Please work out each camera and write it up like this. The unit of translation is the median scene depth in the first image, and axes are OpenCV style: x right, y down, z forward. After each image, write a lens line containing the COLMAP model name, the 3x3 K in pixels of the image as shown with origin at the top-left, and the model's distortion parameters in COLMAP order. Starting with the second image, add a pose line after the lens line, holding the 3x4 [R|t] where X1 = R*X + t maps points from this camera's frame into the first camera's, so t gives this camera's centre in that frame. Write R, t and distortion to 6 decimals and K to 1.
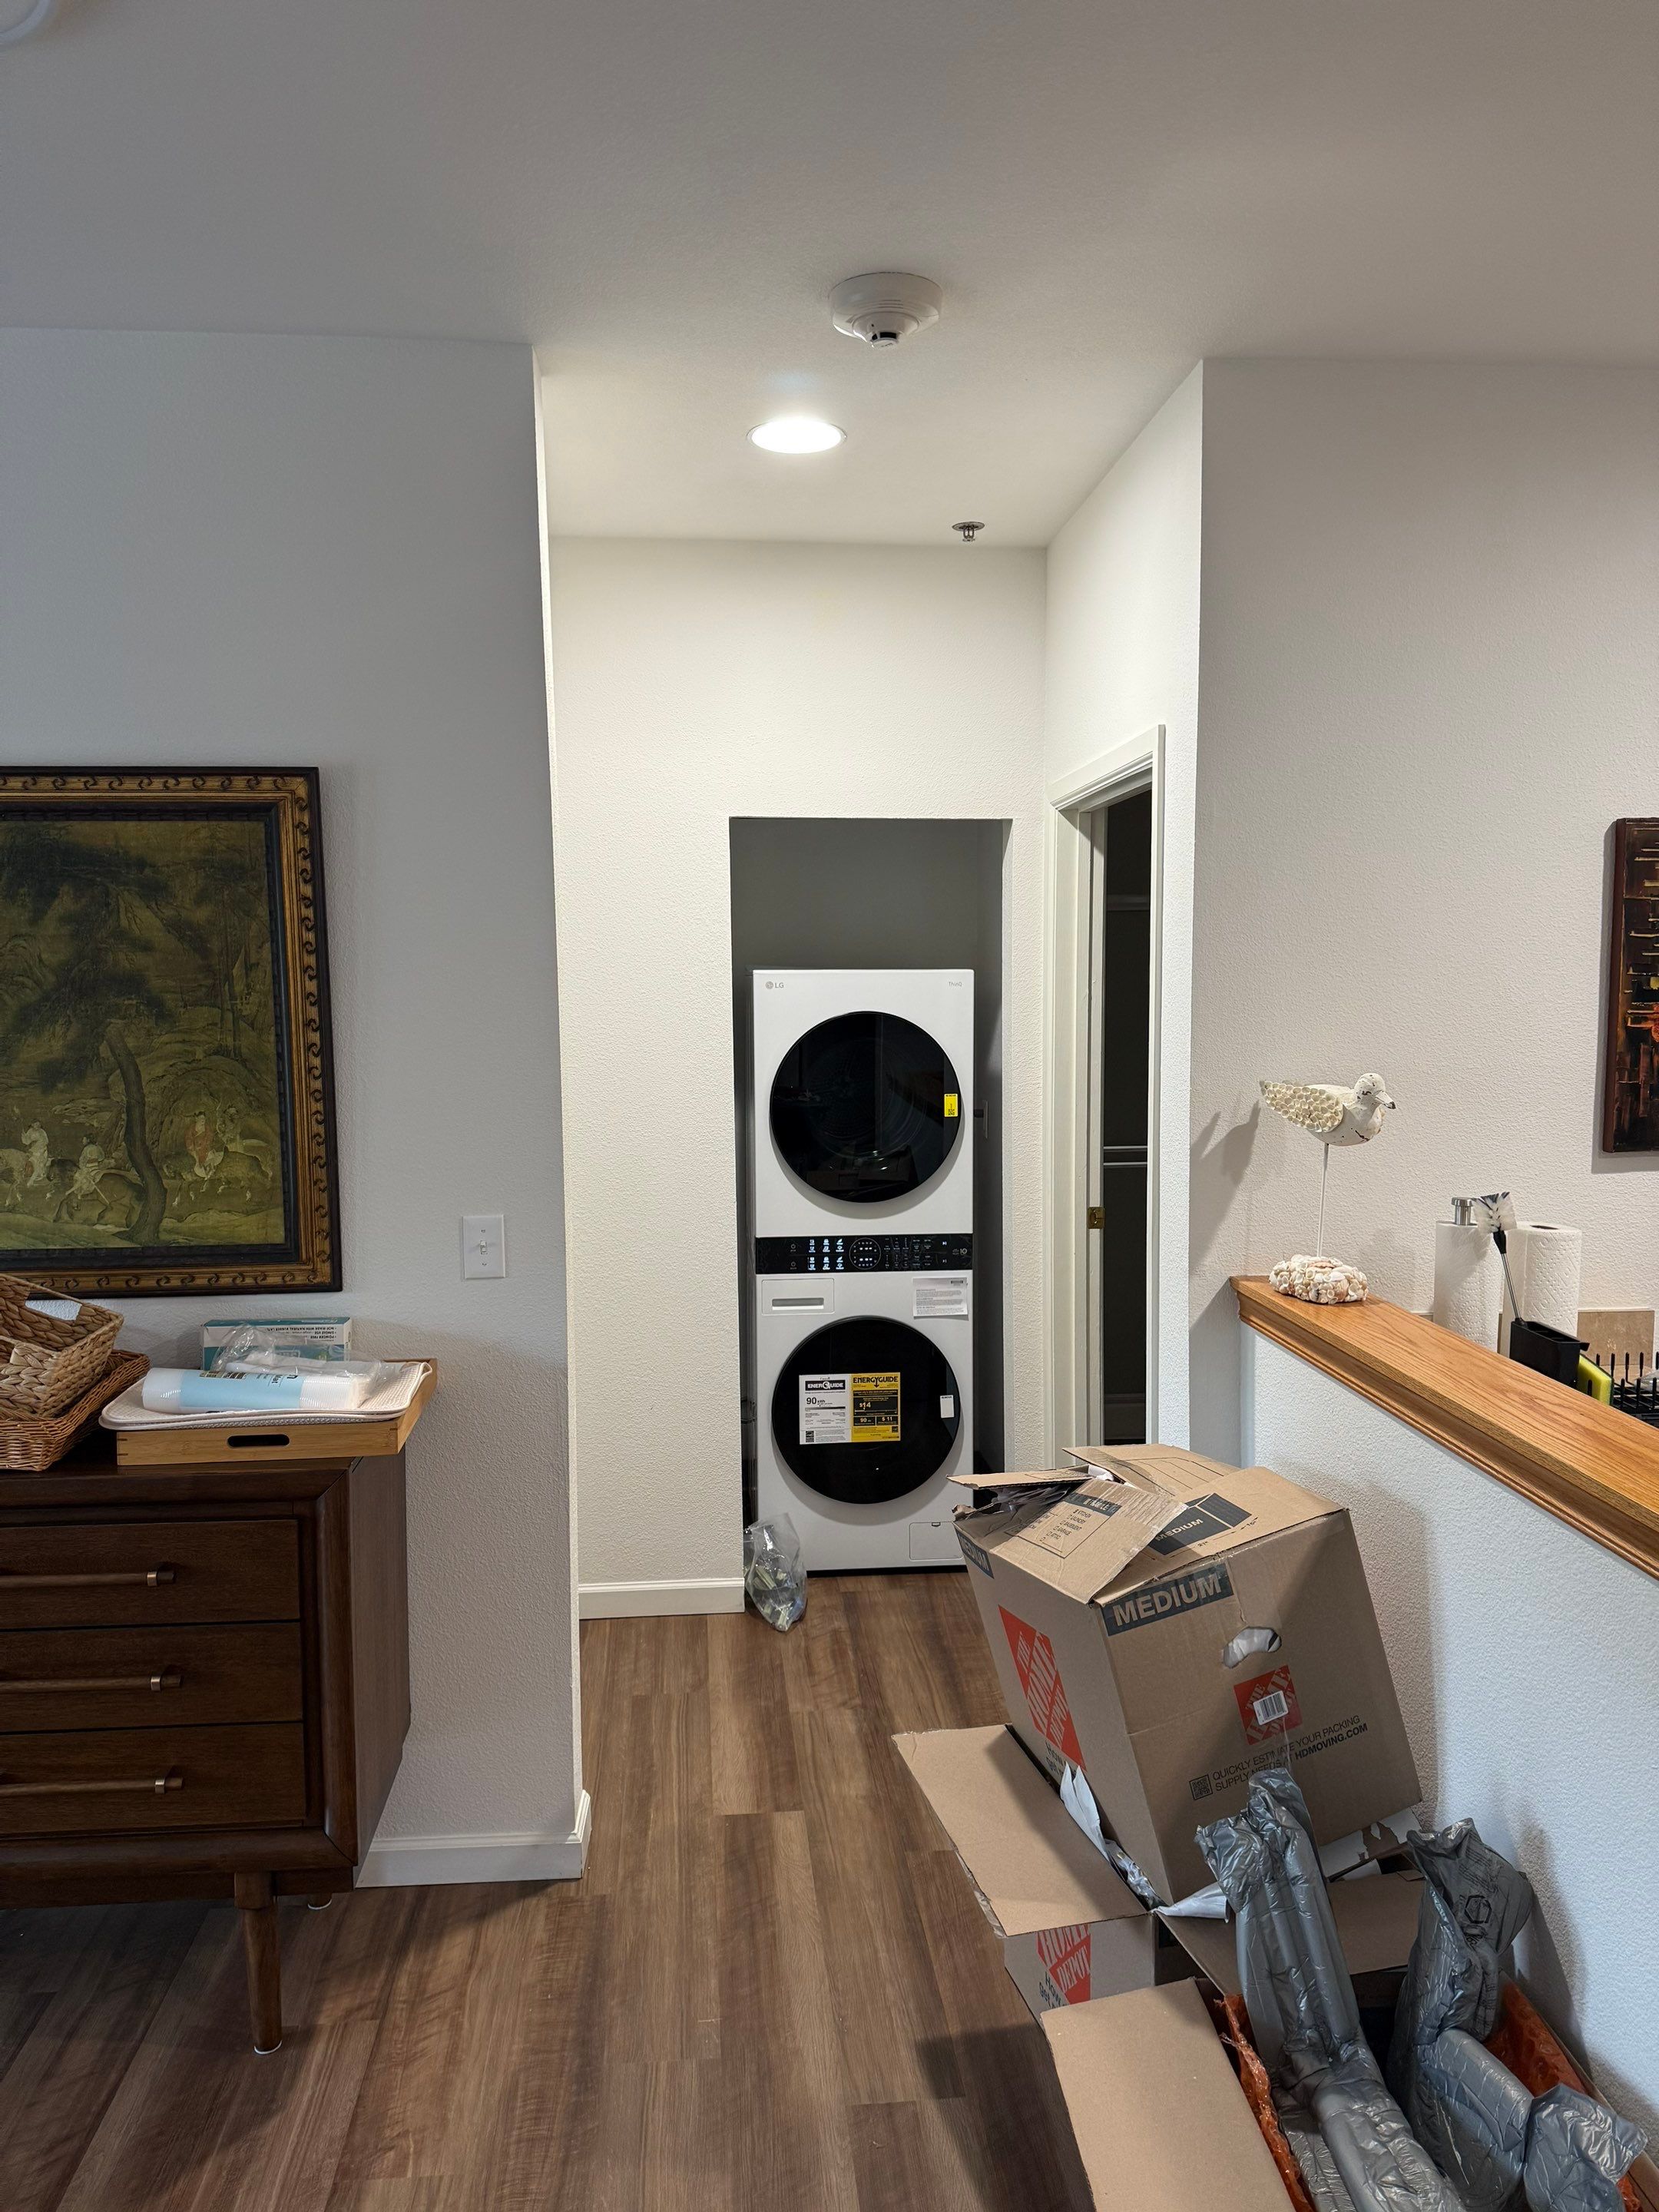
lens RADIAL K [[1633.1, 0, 819.0], [0, 1633.1, 1140.1], [0, 0, 1]] dist [0.027376, -0.014050]
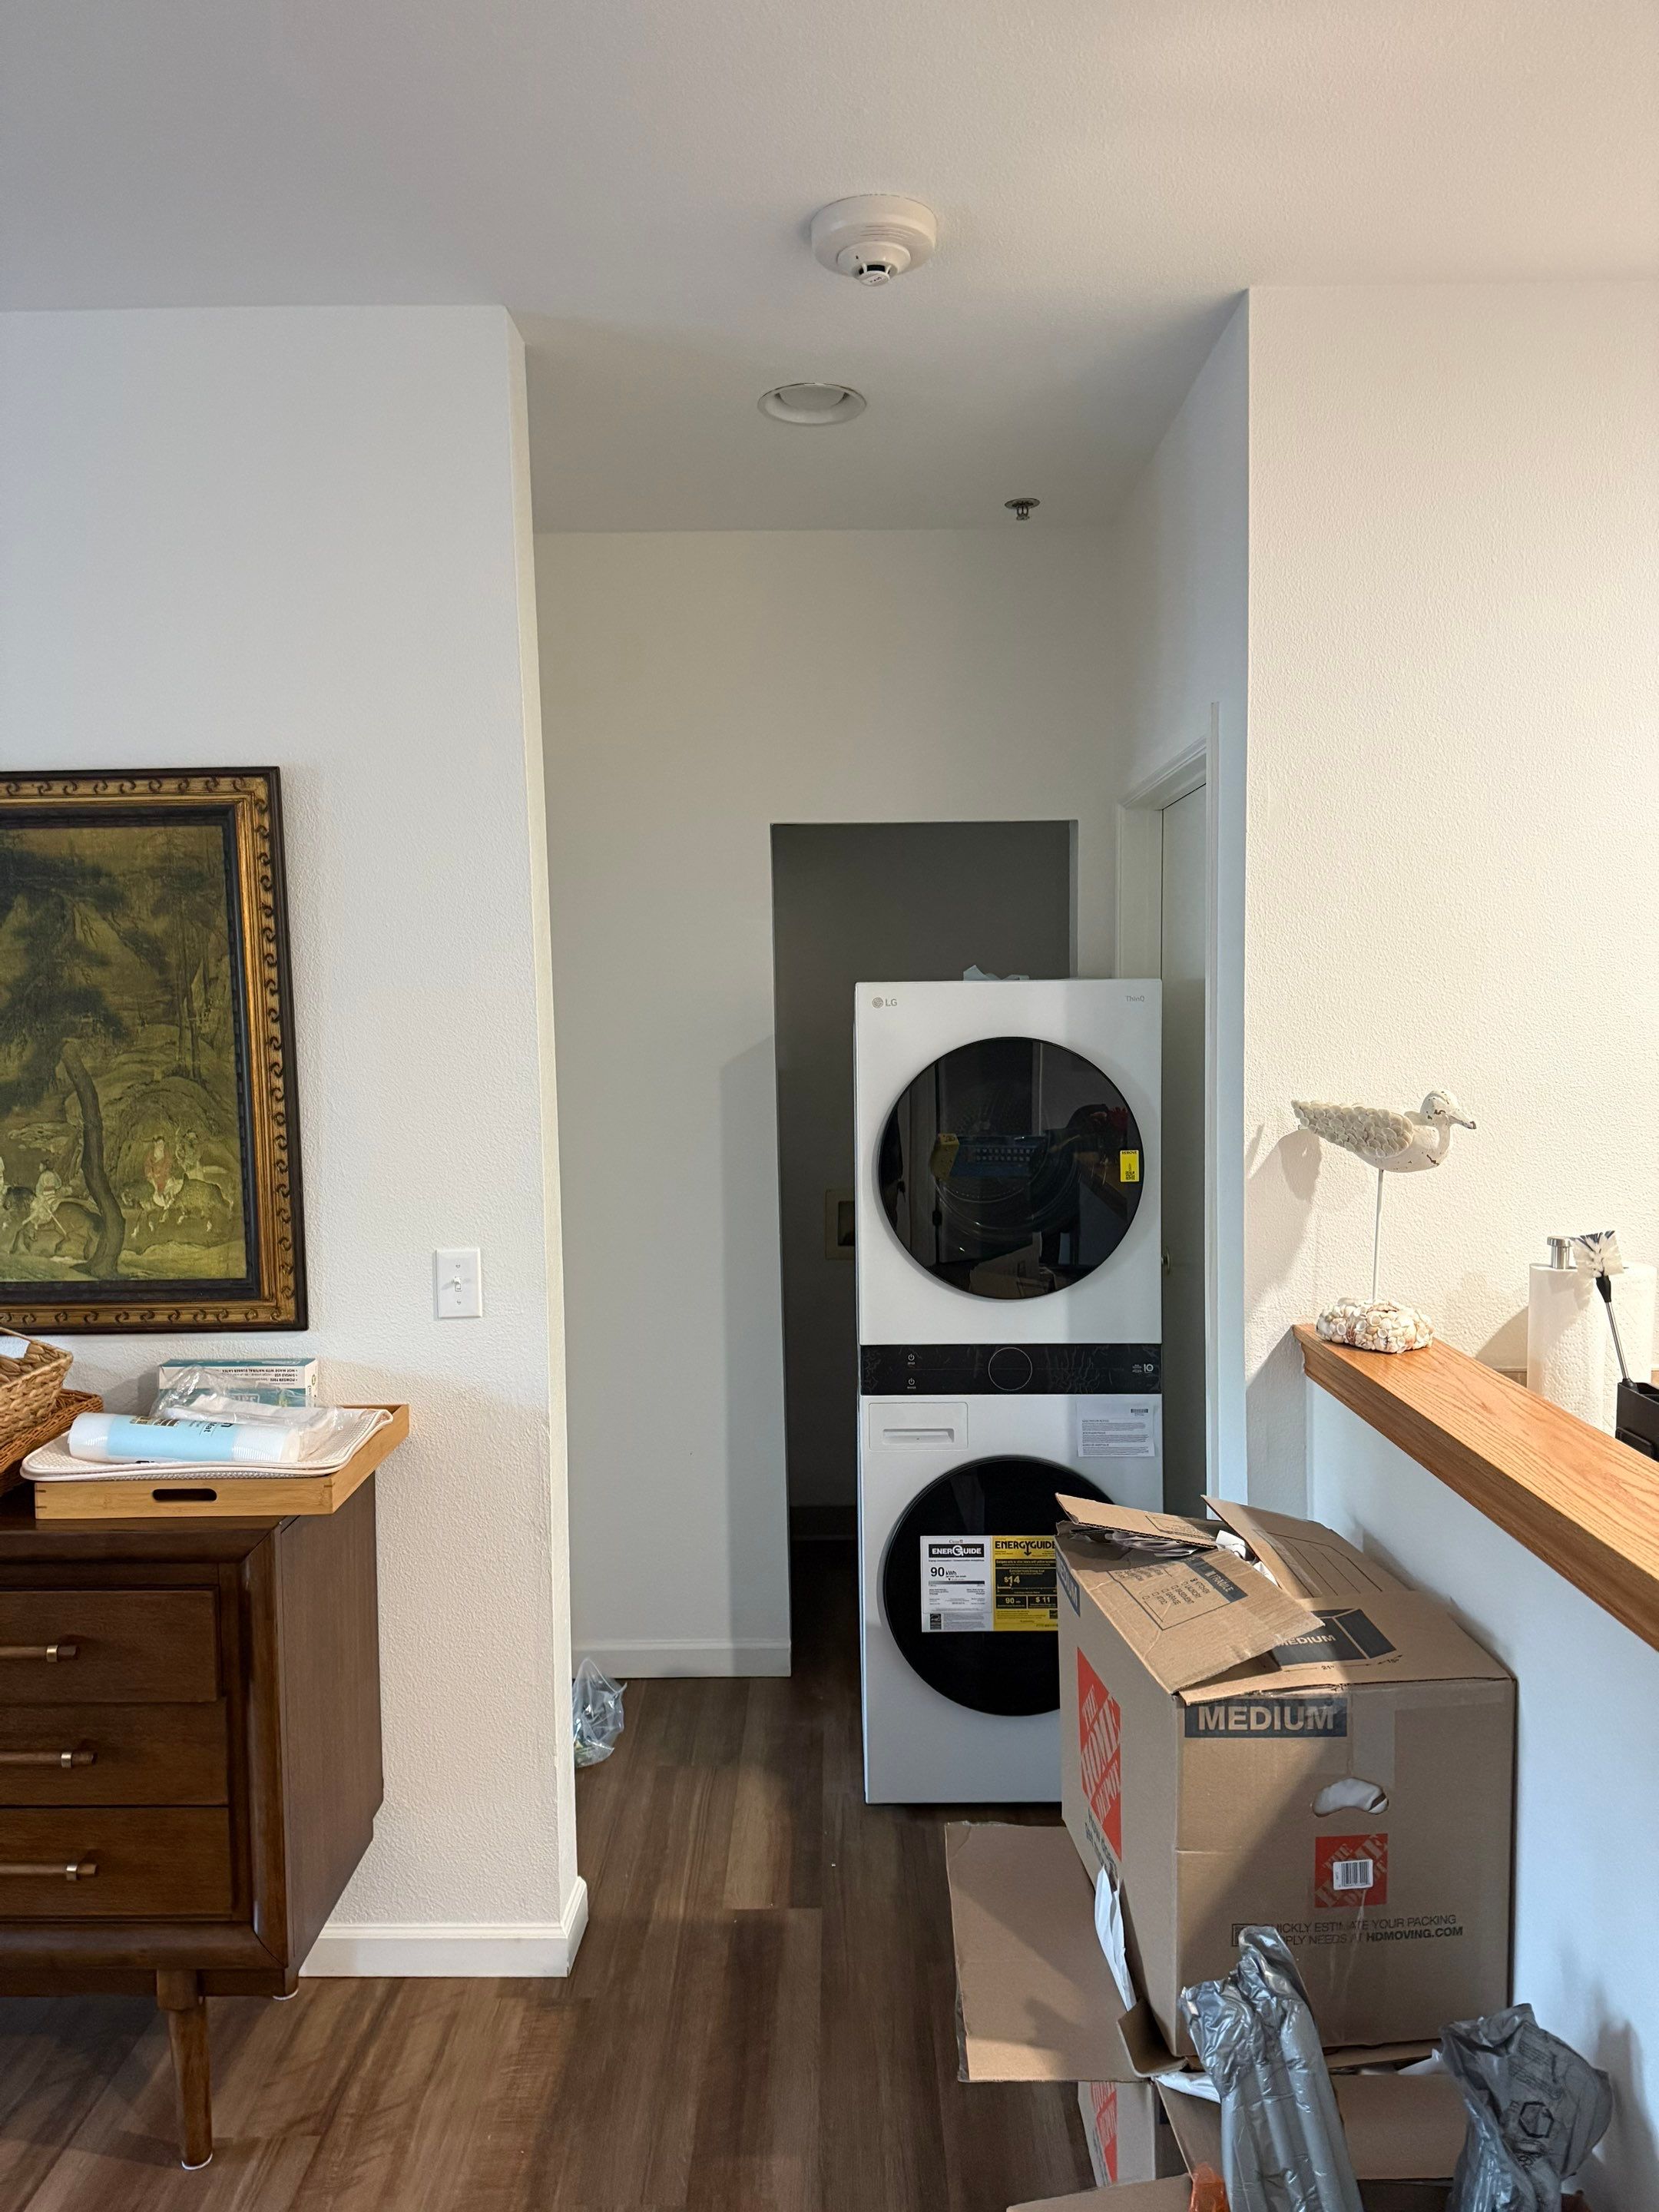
lens RADIAL K [[1633.1, 0, 819.0], [0, 1633.1, 1140.1], [0, 0, 1]] dist [0.027376, -0.014050]
pose [[0.995609, 0.000617, -0.093607, 0.086694], [-0.002278, 0.999842, -0.017636, 0.000377], [0.093581, 0.017772, 0.995453, 0.104470]]
